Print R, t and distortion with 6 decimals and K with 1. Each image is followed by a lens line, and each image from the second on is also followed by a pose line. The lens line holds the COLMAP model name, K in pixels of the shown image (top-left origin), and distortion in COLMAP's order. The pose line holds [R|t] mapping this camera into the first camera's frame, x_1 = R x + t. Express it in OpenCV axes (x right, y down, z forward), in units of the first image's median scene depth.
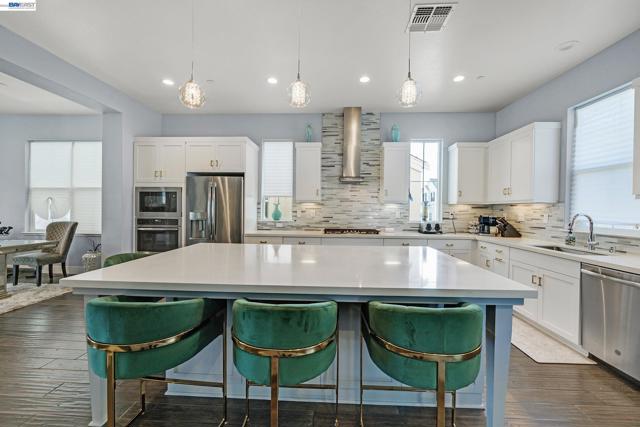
lens RADIAL K [[255.6, 0, 321.6], [0, 255.6, 212.4], [0, 0, 1]] dist [0.000175, -0.000435]
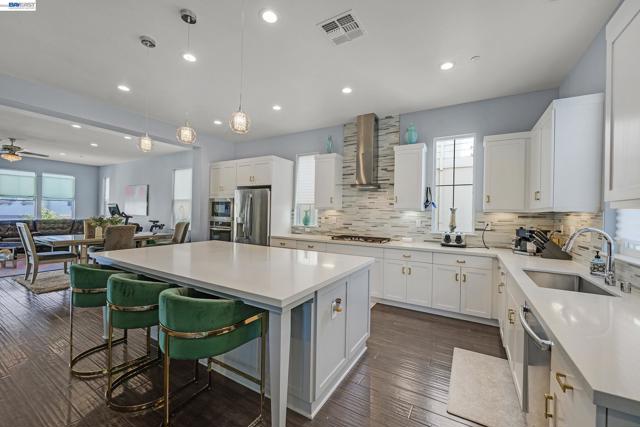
lens RADIAL K [[255.6, 0, 320.6], [0, 255.6, 210.7], [0, 0, 1]] dist [0.000175, -0.000435]
pose [[0.884947, 0.003795, -0.465676, 0.420894], [-0.017430, 0.999536, -0.024977, -0.007832], [0.465365, 0.030220, 0.884603, 0.044733]]
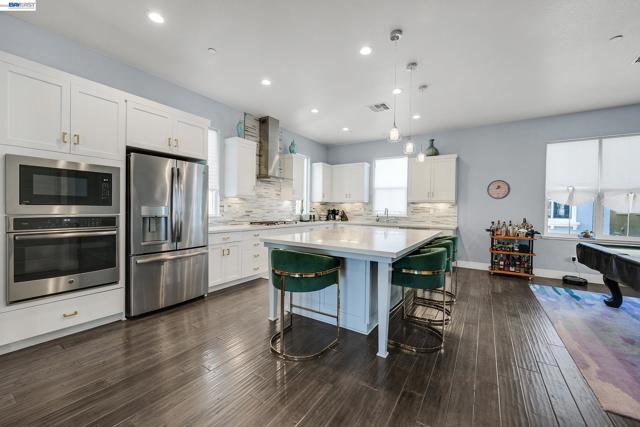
lens RADIAL K [[255.6, 0, 317.6], [0, 255.6, 212.3], [0, 0, 1]] dist [0.000175, -0.000435]
pose [[0.507448, -0.014545, 0.861560, -0.781549], [0.002627, 0.999879, 0.015332, 0.006662], [-0.861679, -0.005517, 0.507425, 0.215499]]
